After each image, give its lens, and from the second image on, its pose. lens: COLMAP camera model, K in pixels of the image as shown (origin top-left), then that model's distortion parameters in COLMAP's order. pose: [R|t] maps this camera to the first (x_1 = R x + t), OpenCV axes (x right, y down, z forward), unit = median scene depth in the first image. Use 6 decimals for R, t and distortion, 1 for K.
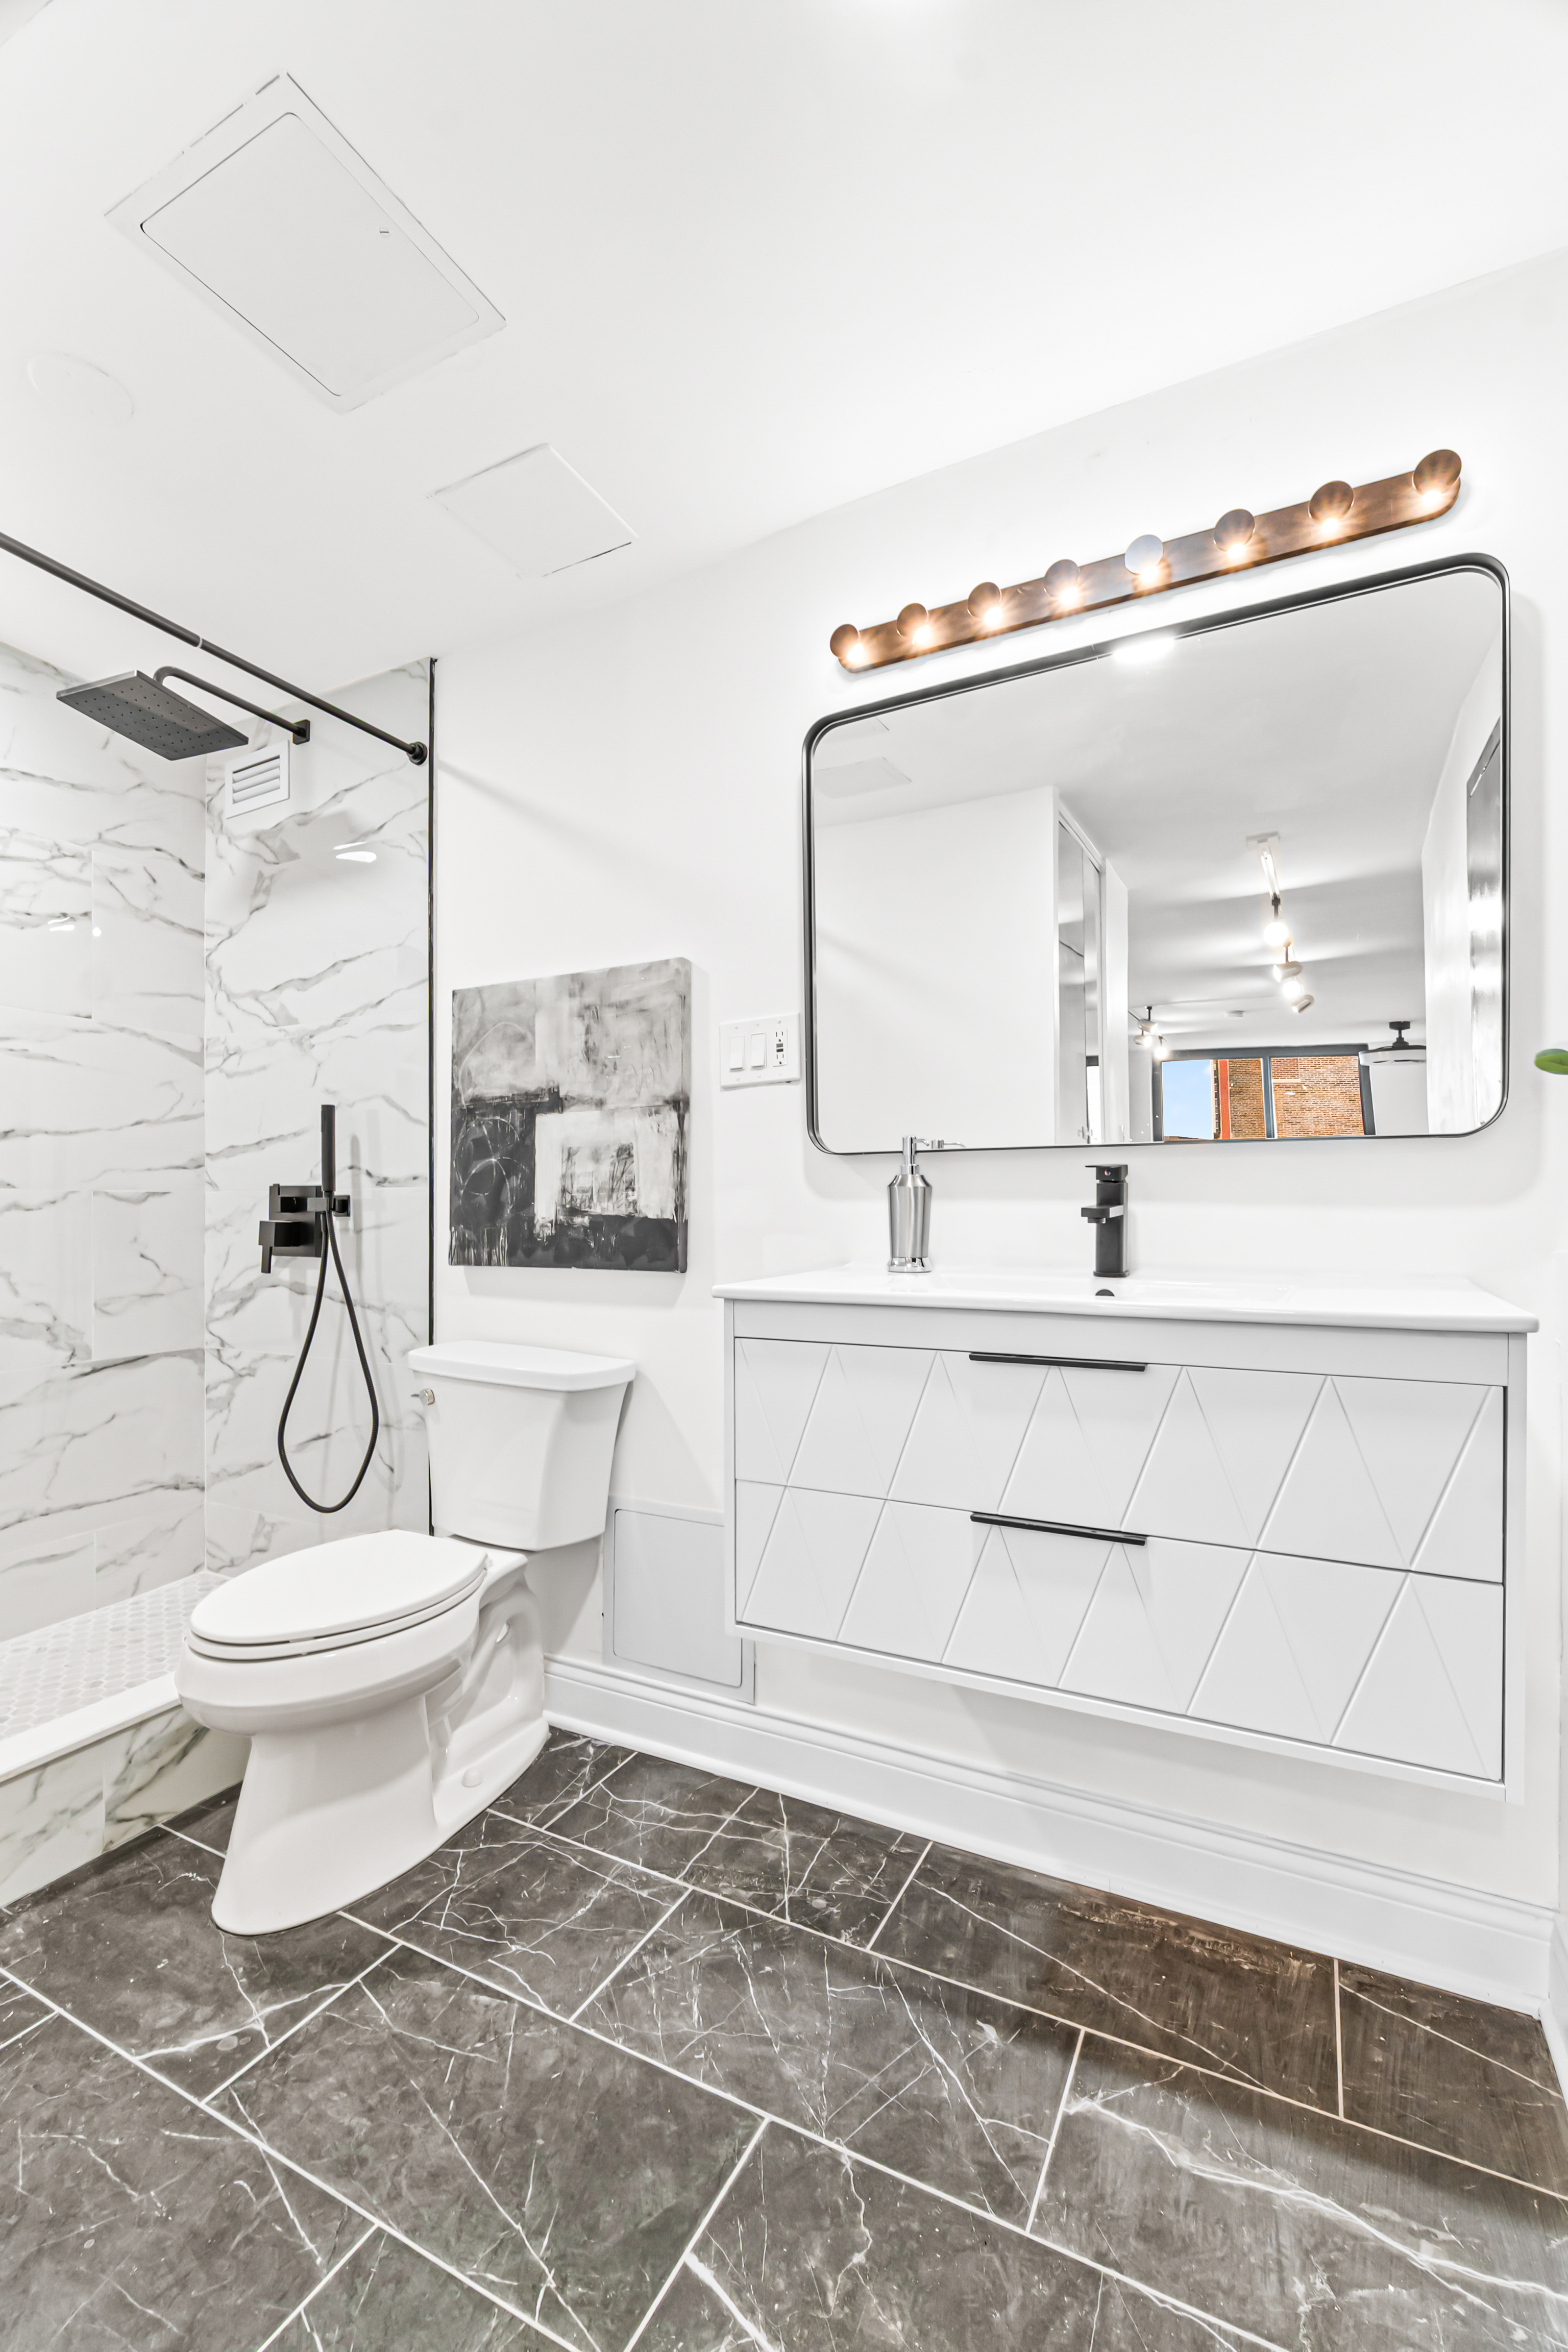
lens RADIAL K [[1023.2, 0, 791.3], [0, 1023.2, 1195.4], [0, 0, 1]] dist [-0.008855, 0.002082]
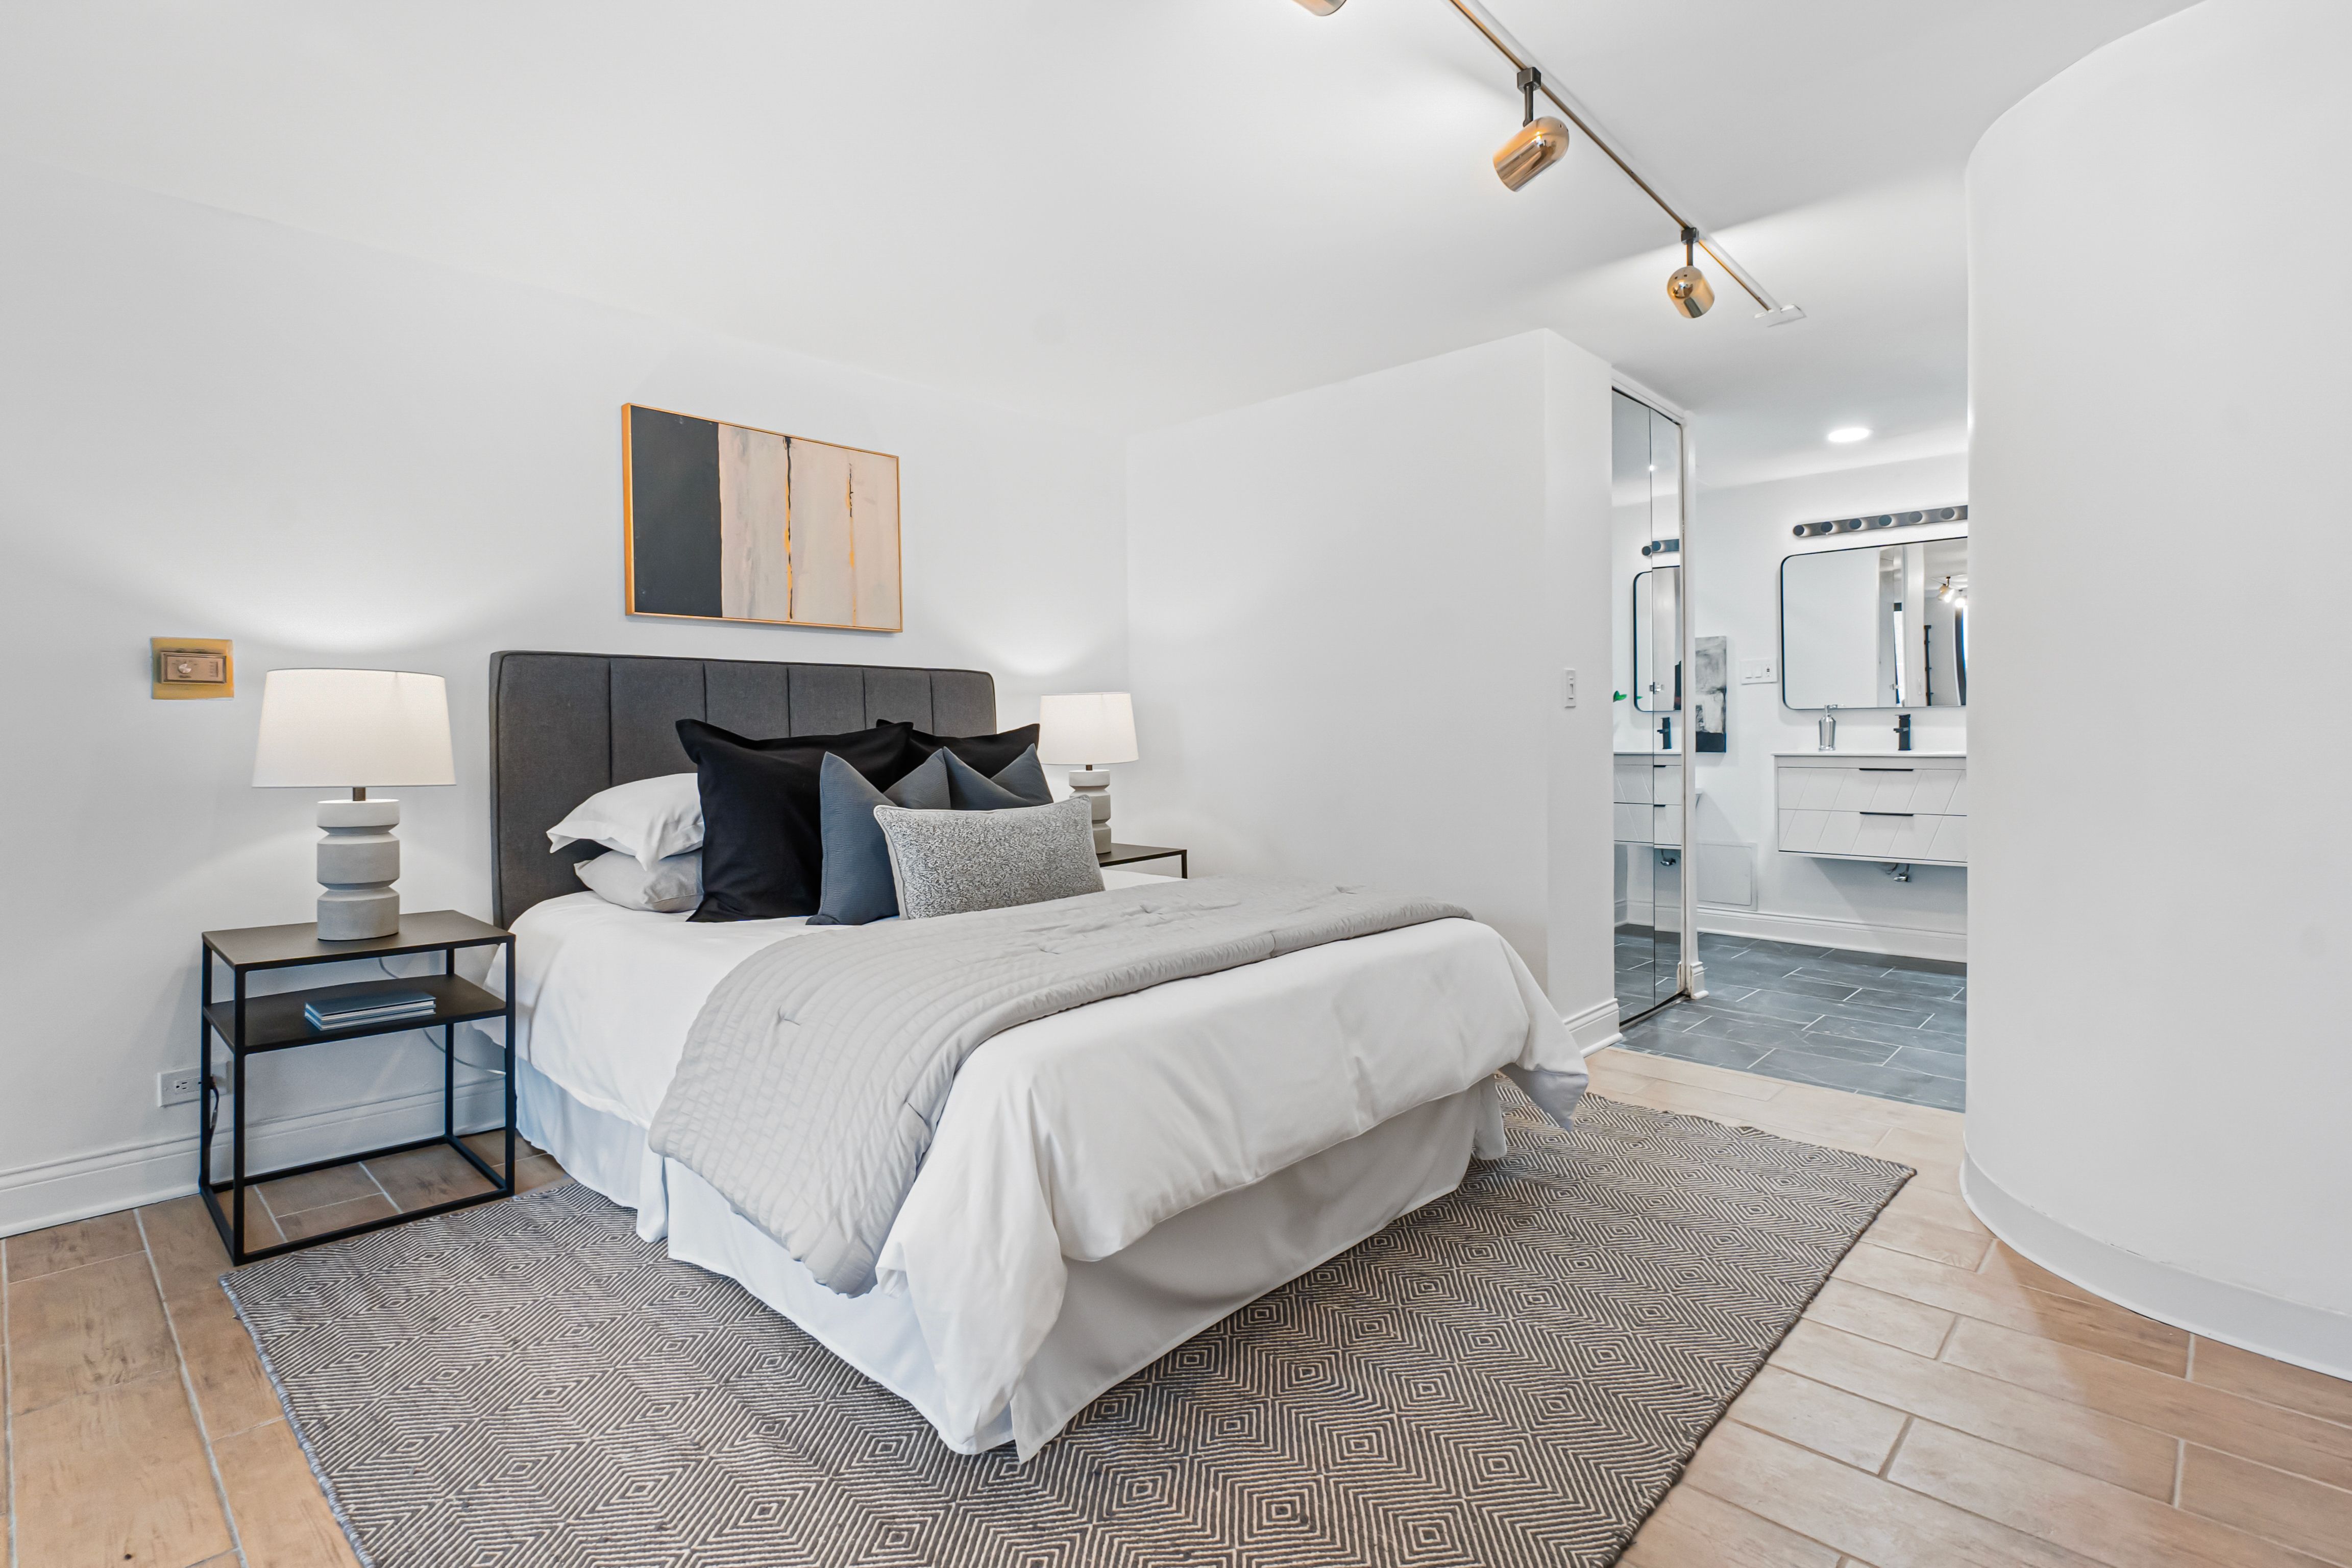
lens RADIAL K [[1158.6, 0, 1162.6], [0, 1158.6, 729.8], [0, 0, 1]] dist [-0.003459, -0.000409]
pose [[0.960922, -0.003853, -0.276793, -0.704156], [0.007870, 0.999879, 0.013401, -0.038258], [0.276708, -0.015056, 0.960836, -2.400087]]
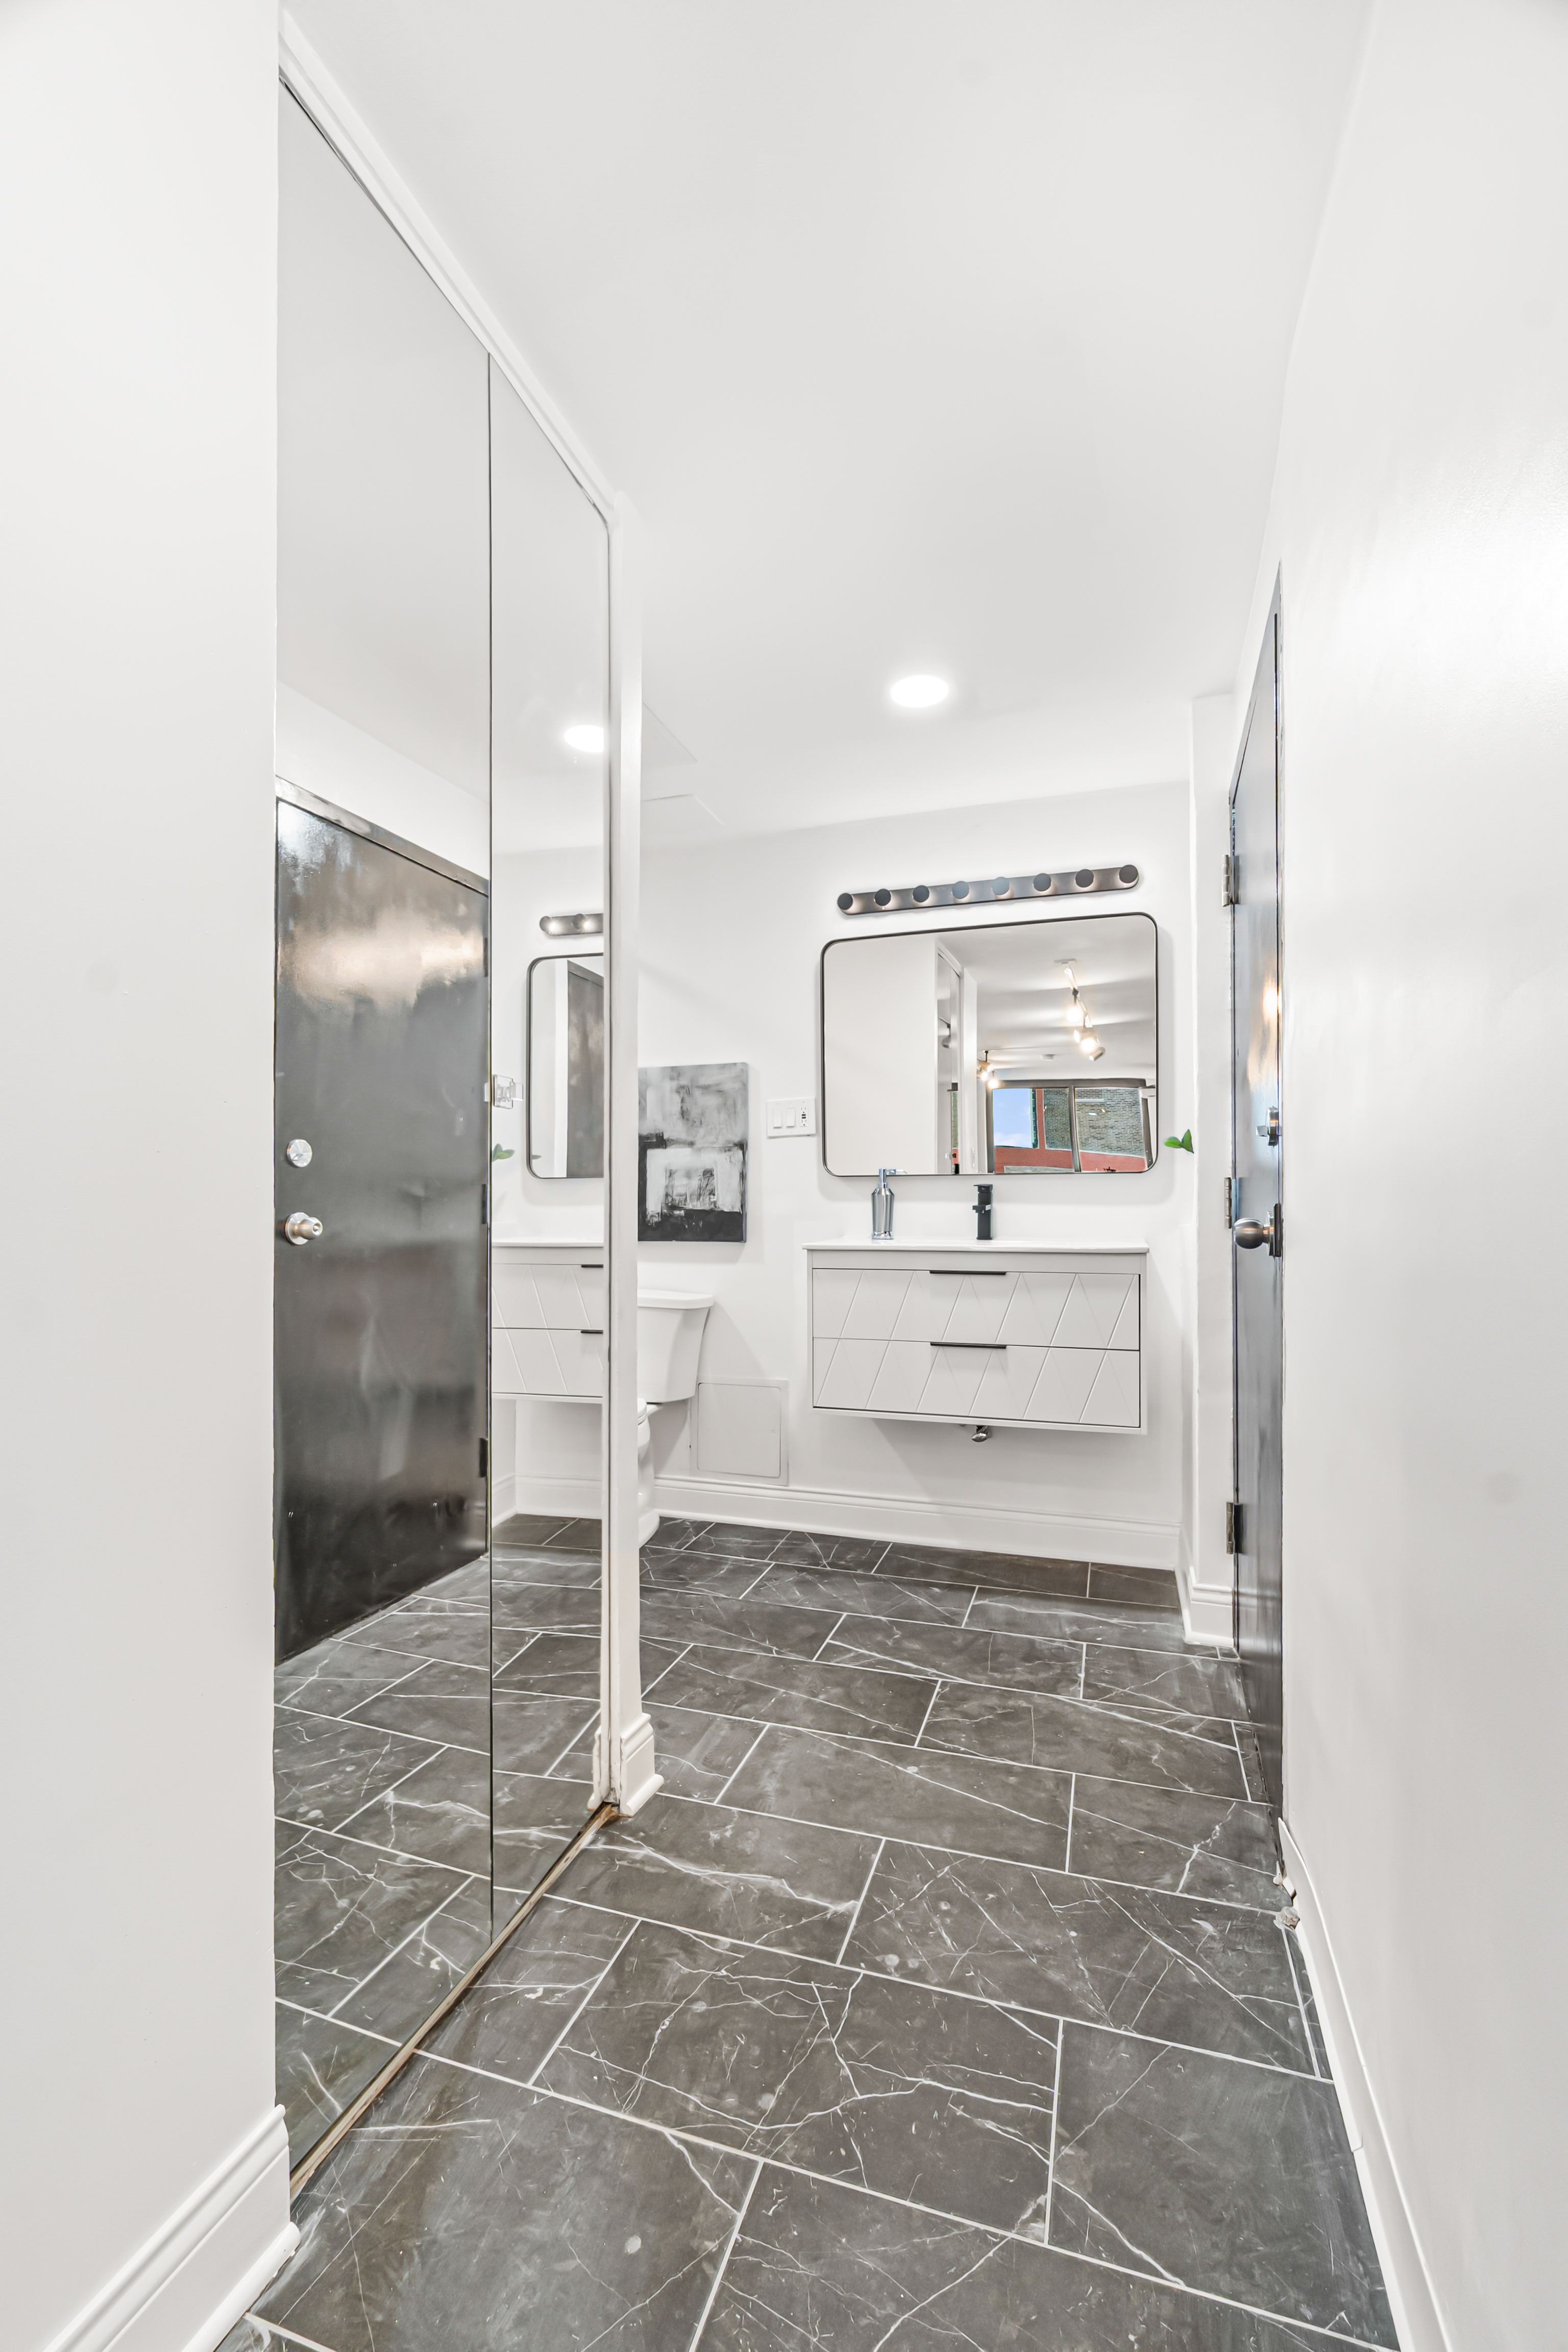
lens RADIAL K [[1023.2, 0, 797.8], [0, 1023.2, 1176.6], [0, 0, 1]] dist [-0.008855, 0.002082]
pose [[0.986193, 0.005833, 0.165497, -0.314565], [-0.003198, 0.999864, -0.016180, -0.009339], [-0.165569, 0.015428, 0.986078, -0.755668]]
